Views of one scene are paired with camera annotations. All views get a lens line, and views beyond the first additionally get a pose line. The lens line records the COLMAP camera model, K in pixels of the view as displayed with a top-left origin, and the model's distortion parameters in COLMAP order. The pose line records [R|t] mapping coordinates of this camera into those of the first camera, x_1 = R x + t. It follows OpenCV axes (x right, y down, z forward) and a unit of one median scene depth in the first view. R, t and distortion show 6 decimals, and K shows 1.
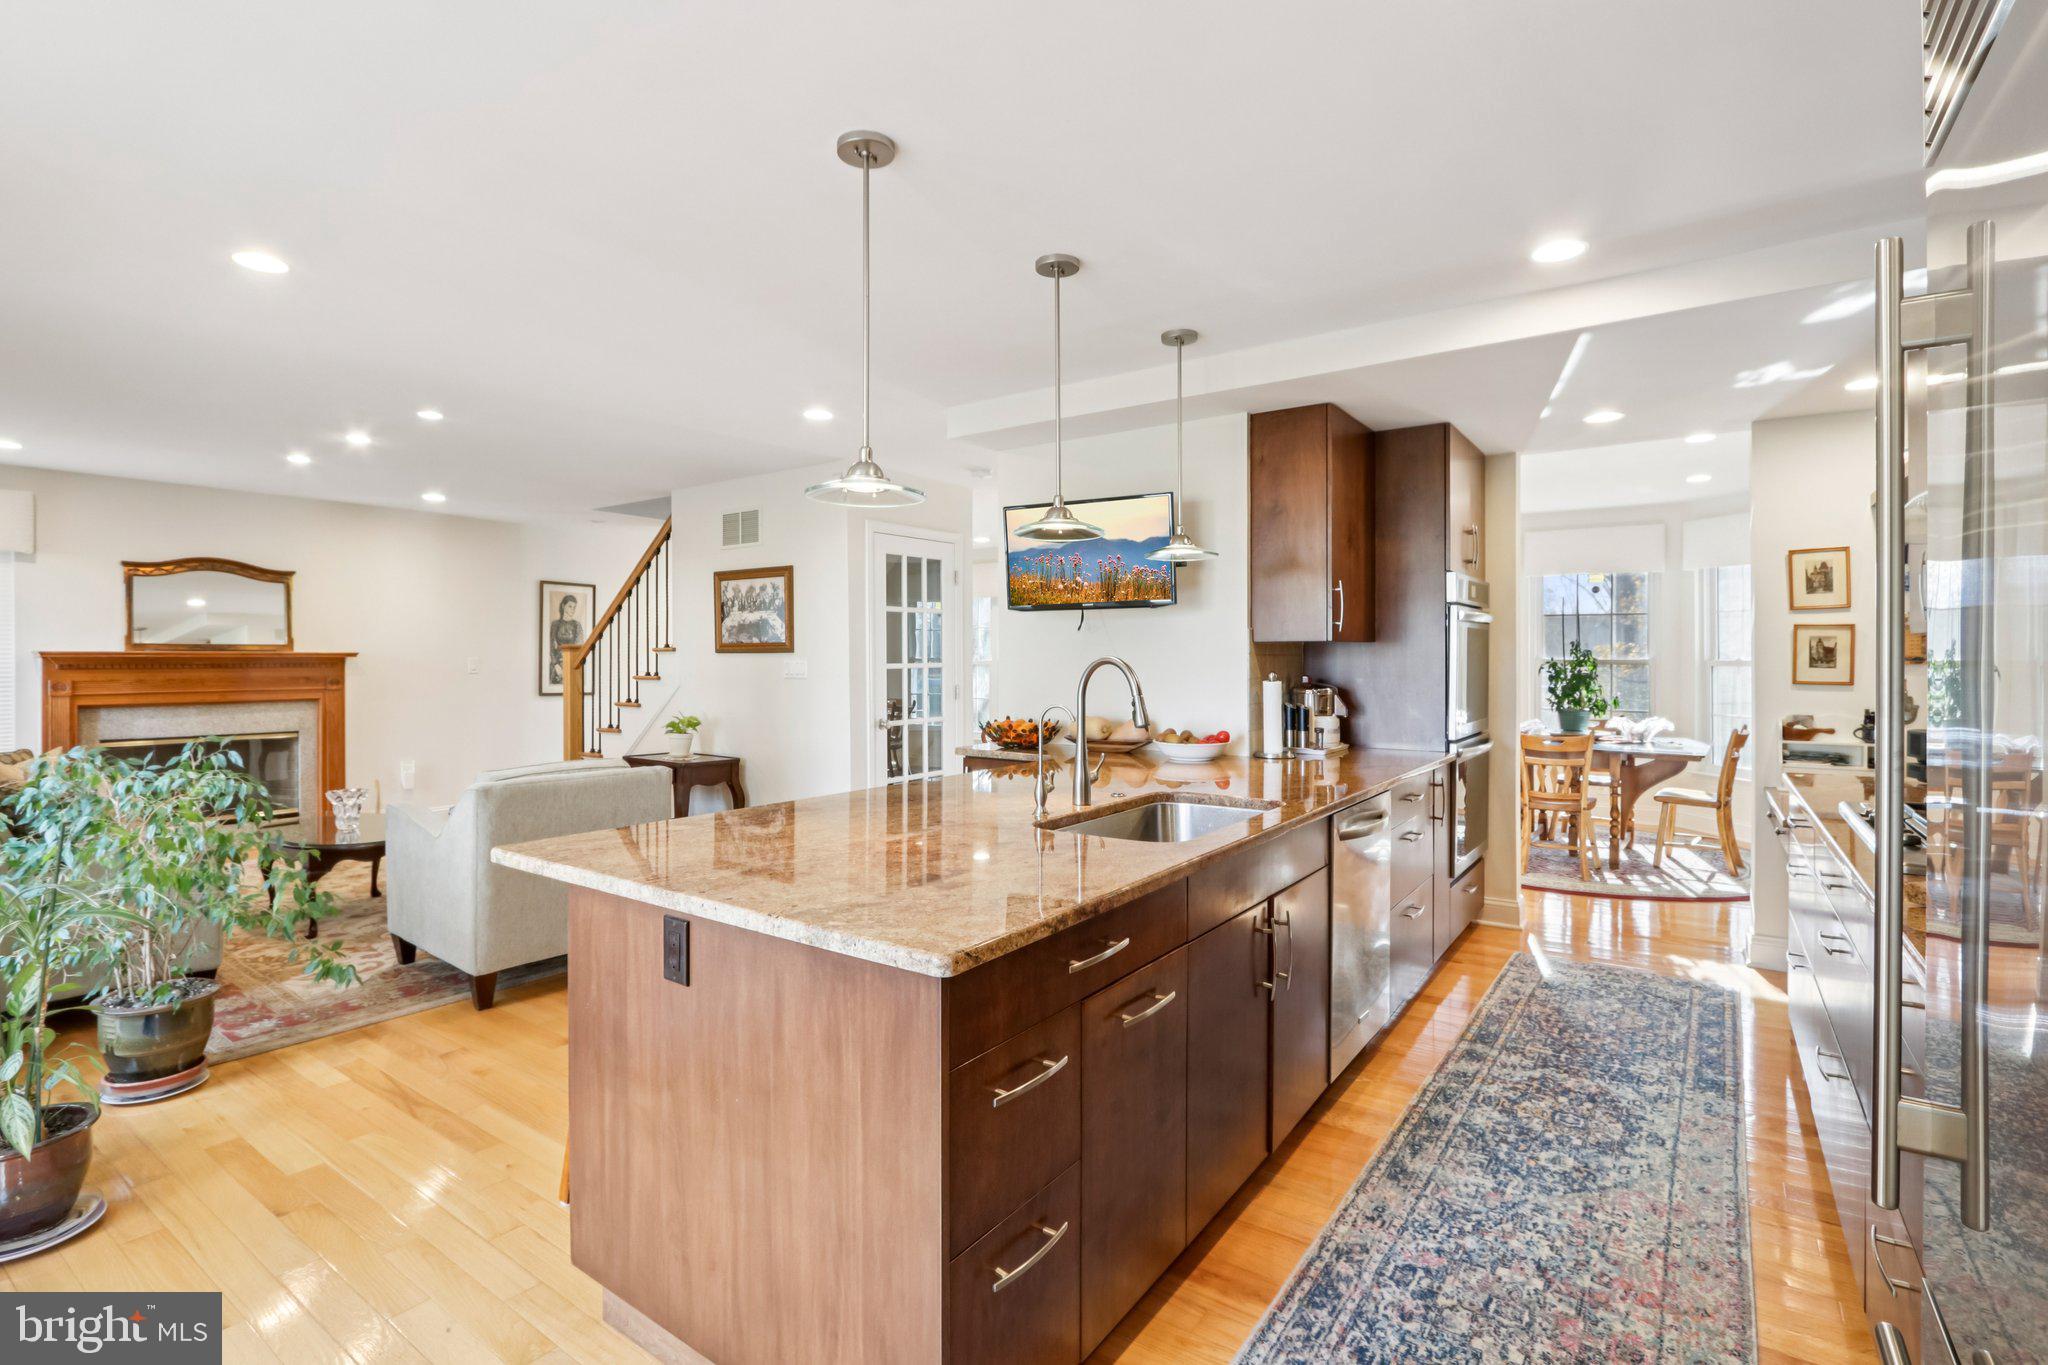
lens RADIAL K [[971.9, 0, 990.9], [0, 971.9, 653.3], [0, 0, 1]] dist [-0.023749, 0.004486]
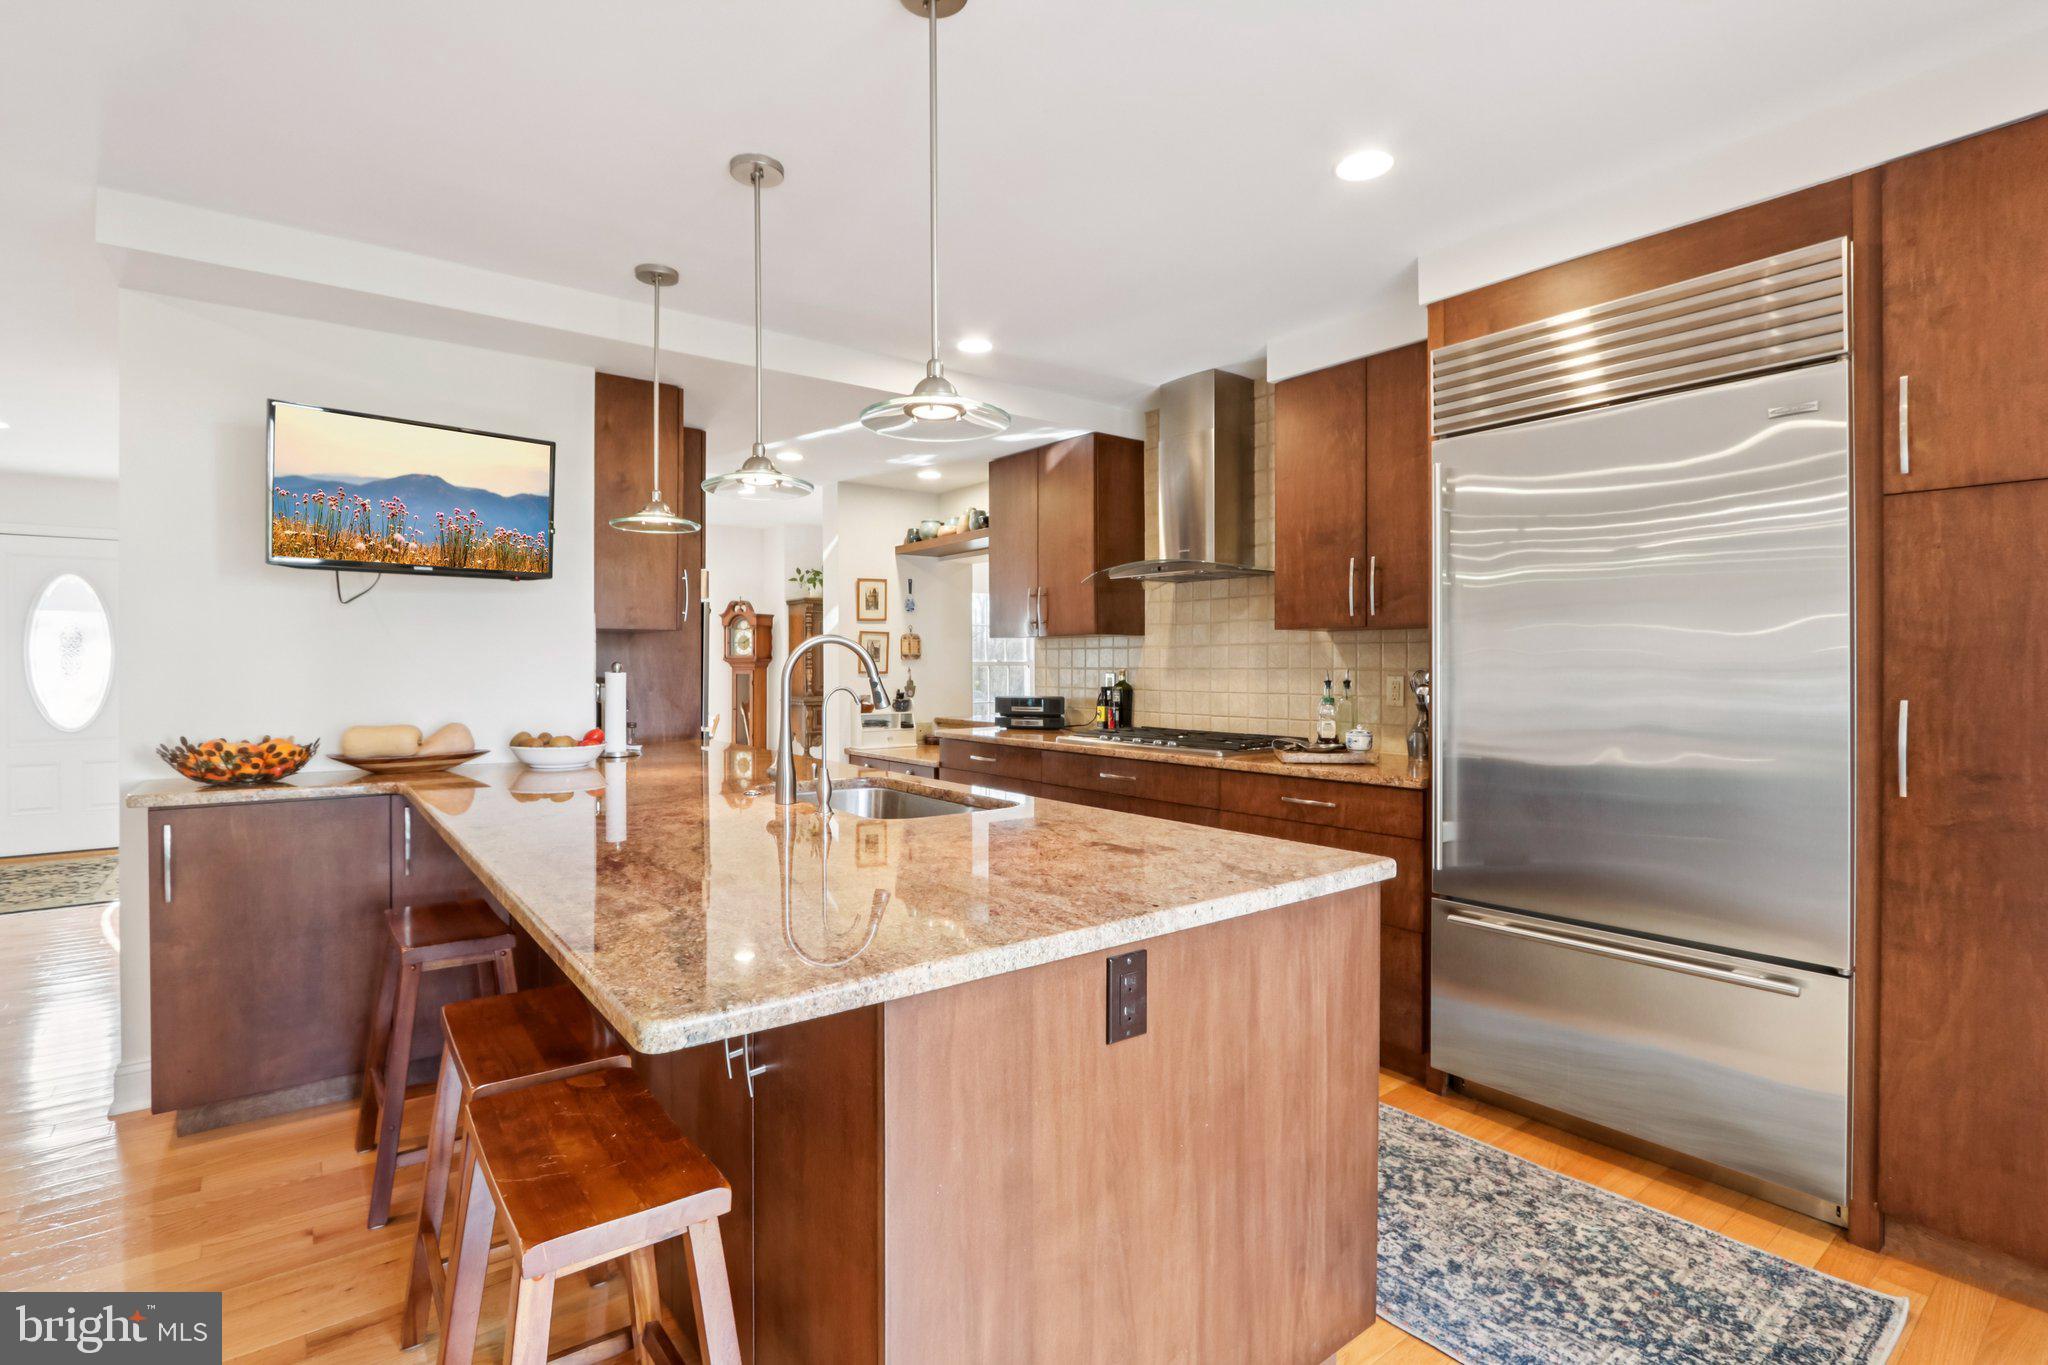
lens RADIAL K [[971.9, 0, 1025.3], [0, 971.9, 675.0], [0, 0, 1]] dist [-0.023749, 0.004486]
pose [[0.271755, -0.010187, 0.962312, -0.504289], [0.003013, 0.999948, 0.009734, 0.022896], [-0.962362, 0.000254, 0.271772, 0.409987]]
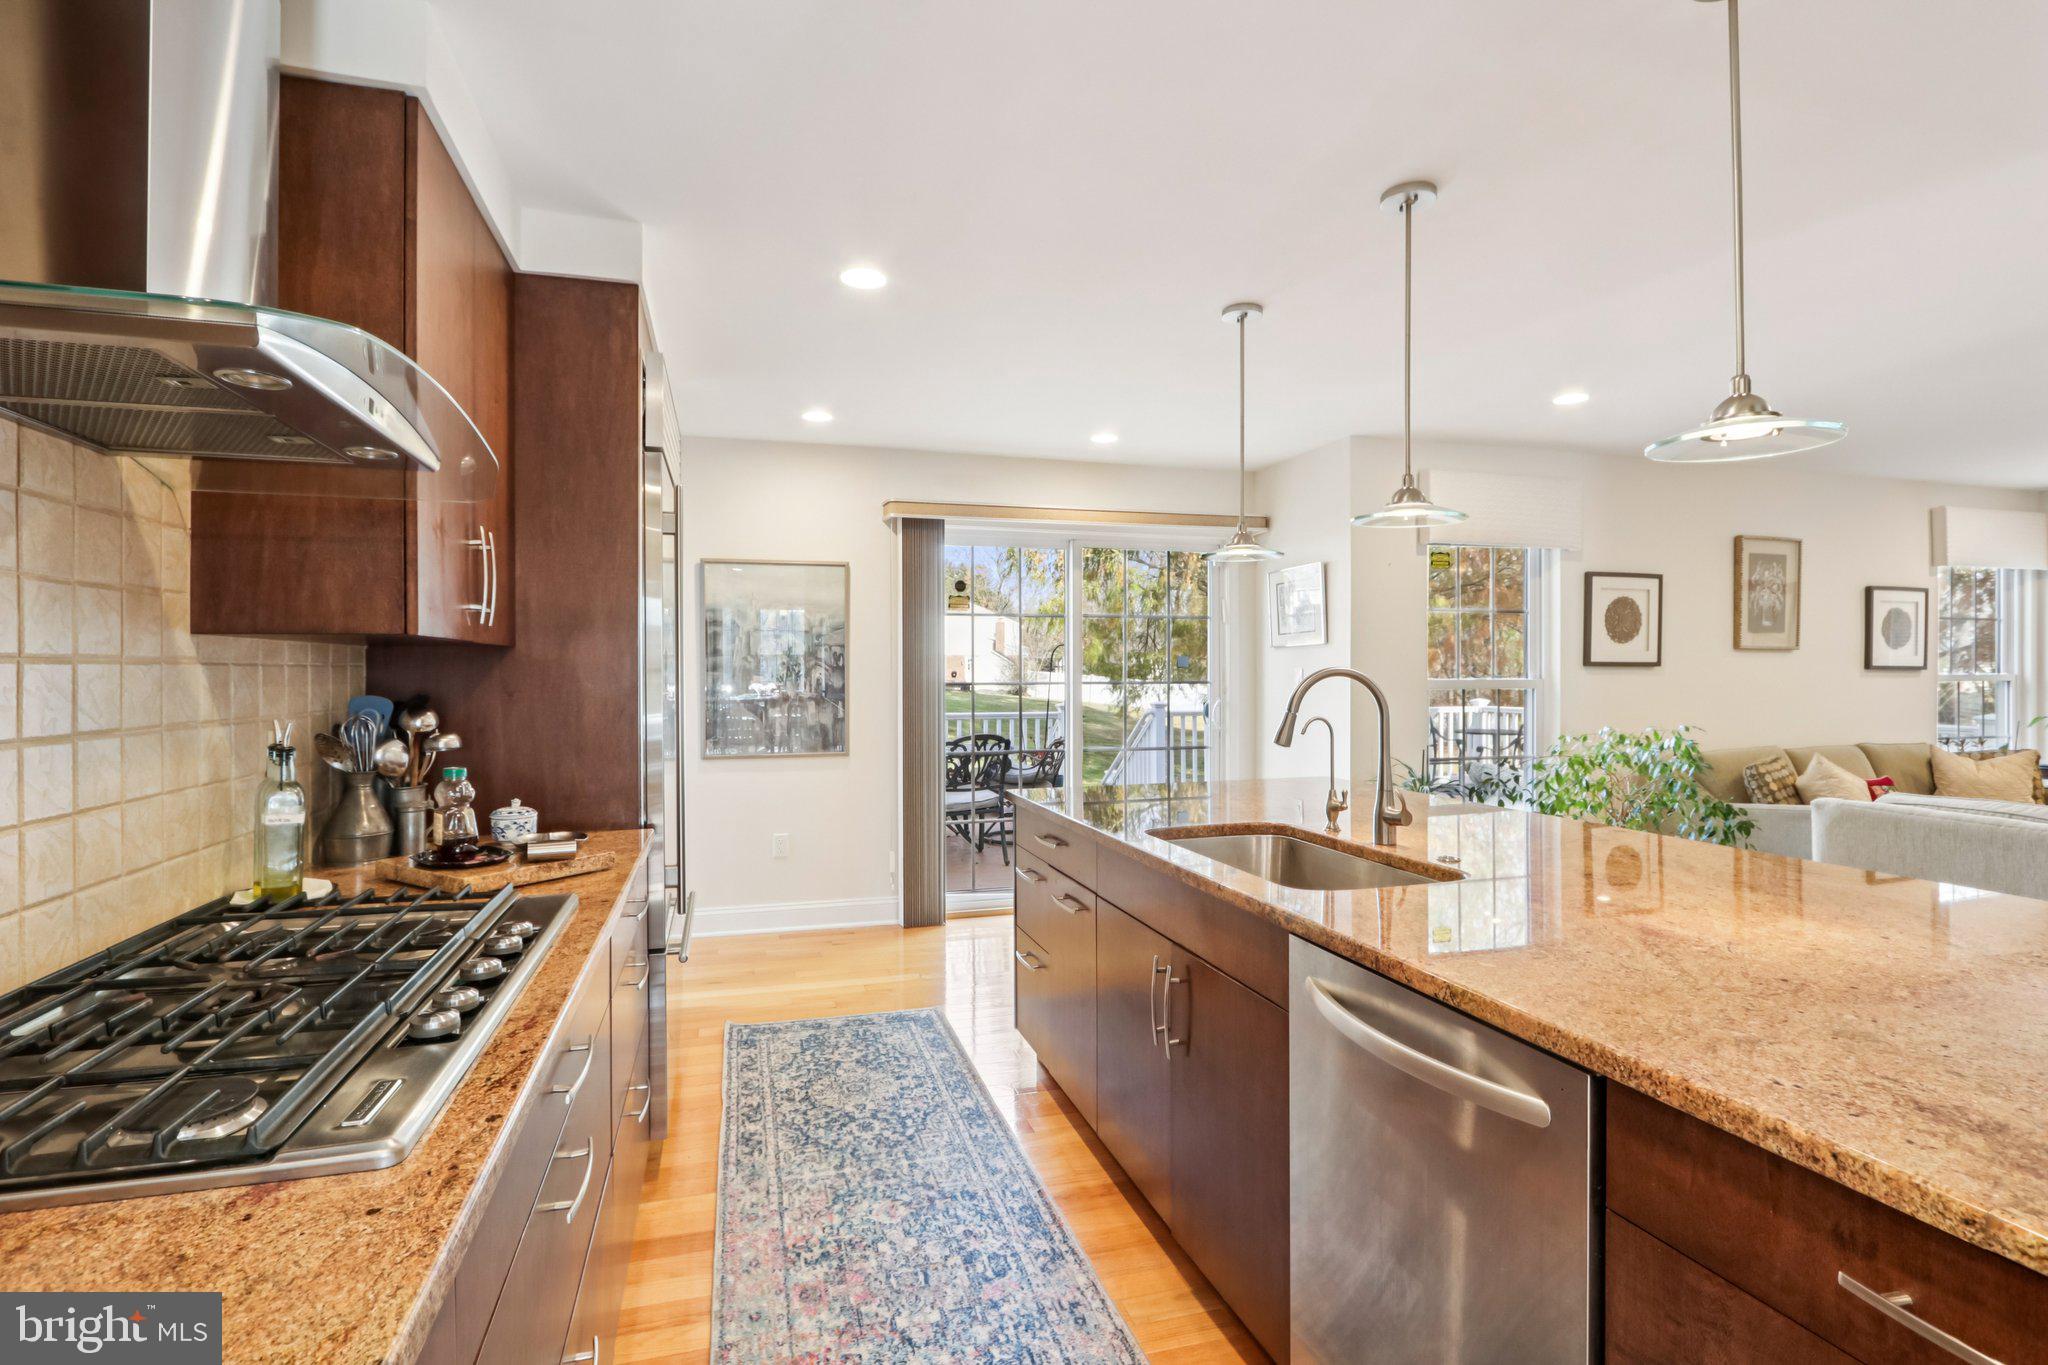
lens RADIAL K [[971.9, 0, 1030.9], [0, 971.9, 671.9], [0, 0, 1]] dist [-0.023749, 0.004486]
pose [[-0.596072, 0.001462, -0.802930, 0.700068], [-0.001078, 0.999996, 0.002621, 0.002843], [0.802930, 0.002428, -0.596068, 0.926344]]
